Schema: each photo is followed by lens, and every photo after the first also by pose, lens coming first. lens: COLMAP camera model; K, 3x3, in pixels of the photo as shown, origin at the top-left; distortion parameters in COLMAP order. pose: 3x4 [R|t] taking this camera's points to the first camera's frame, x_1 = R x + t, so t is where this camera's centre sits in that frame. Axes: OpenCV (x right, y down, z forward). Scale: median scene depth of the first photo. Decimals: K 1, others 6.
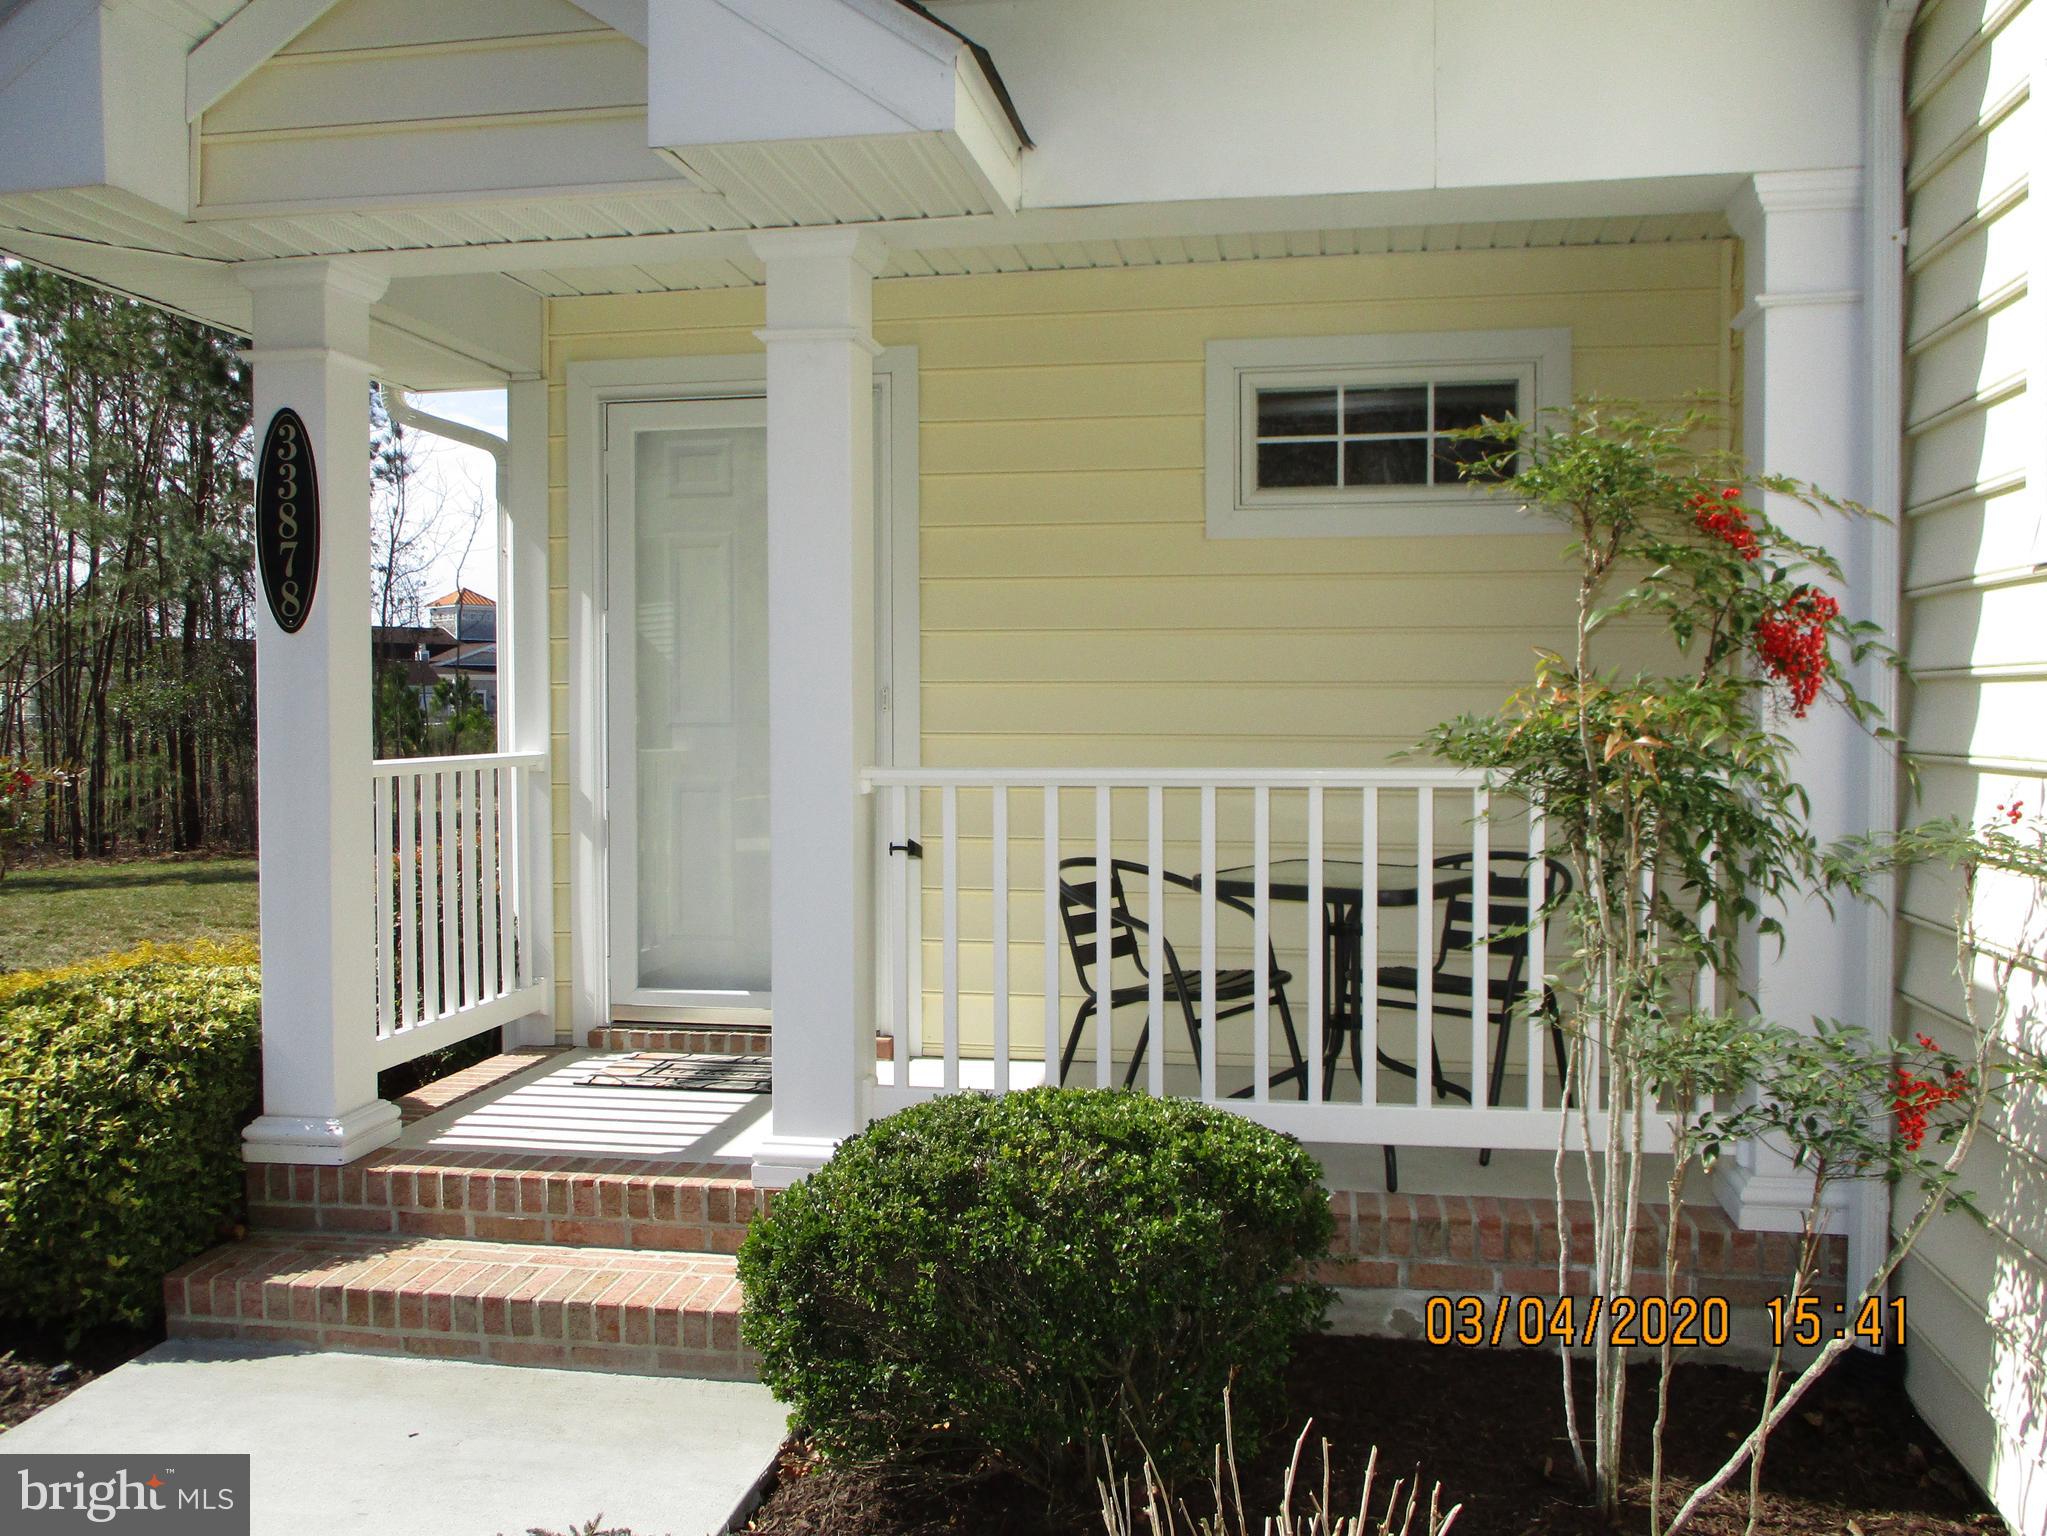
lens RADIAL K [[1794.7, 0, 1004.3], [0, 1794.7, 766.5], [0, 0, 1]] dist [-0.020517, -0.003409]
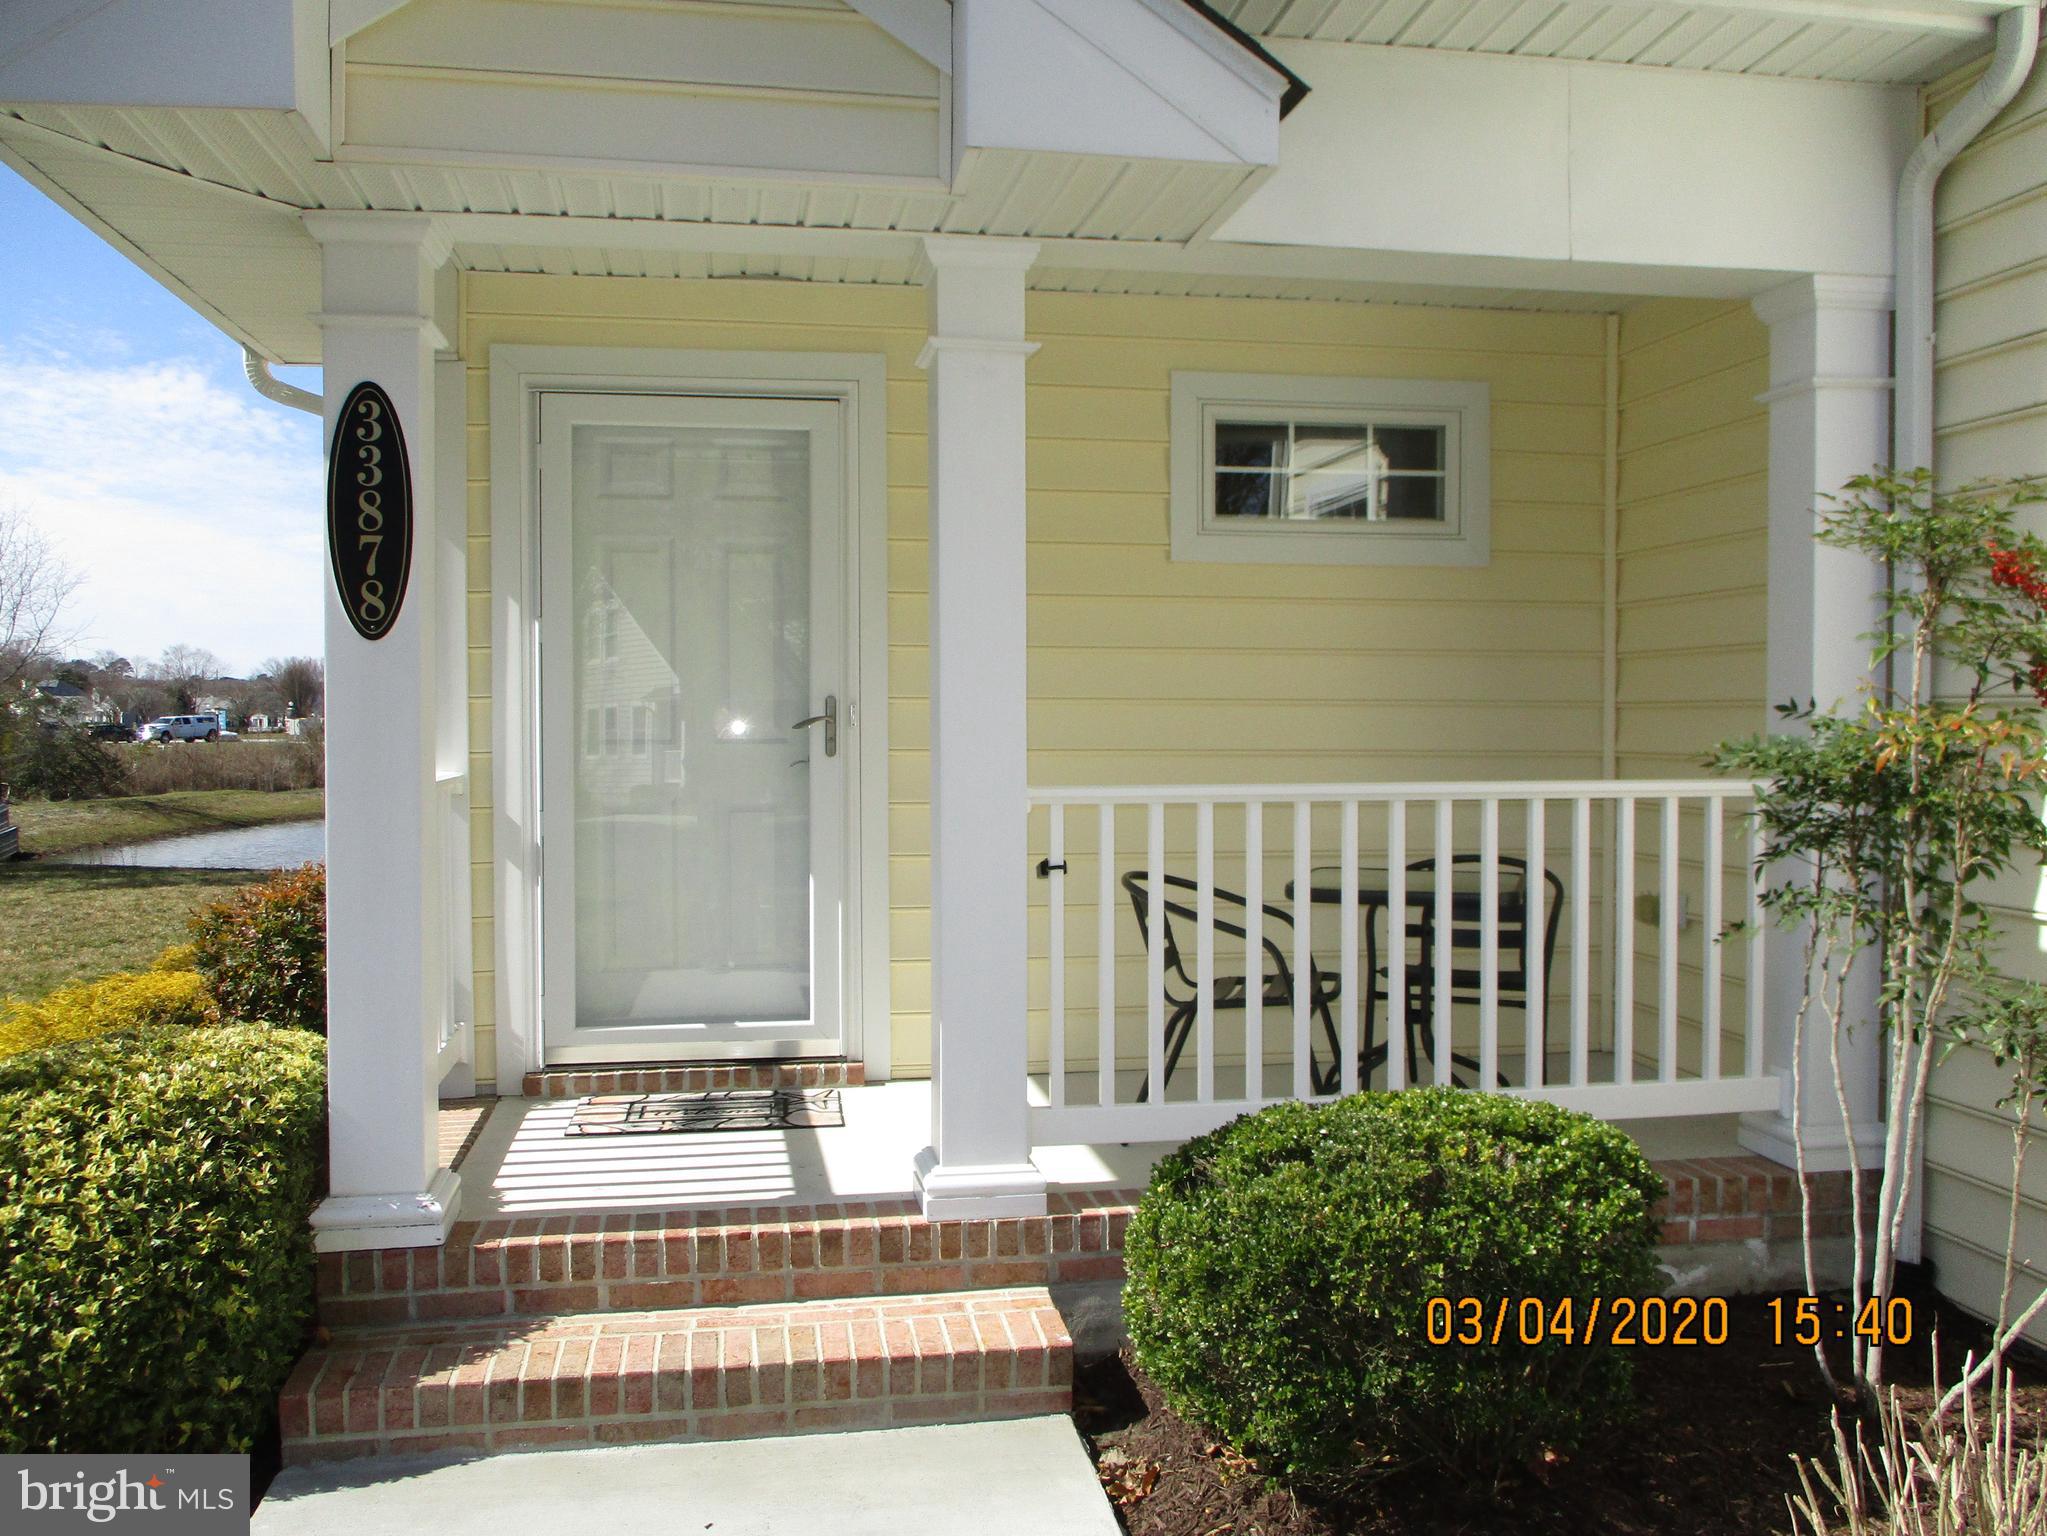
lens RADIAL K [[1794.7, 0, 1038.1], [0, 1794.7, 763.8], [0, 0, 1]] dist [-0.020517, -0.003409]
pose [[0.934986, -0.007695, 0.354602, -0.414852], [0.010102, 0.999937, -0.004937, -0.006835], [-0.354541, 0.008199, 0.935004, 0.071628]]
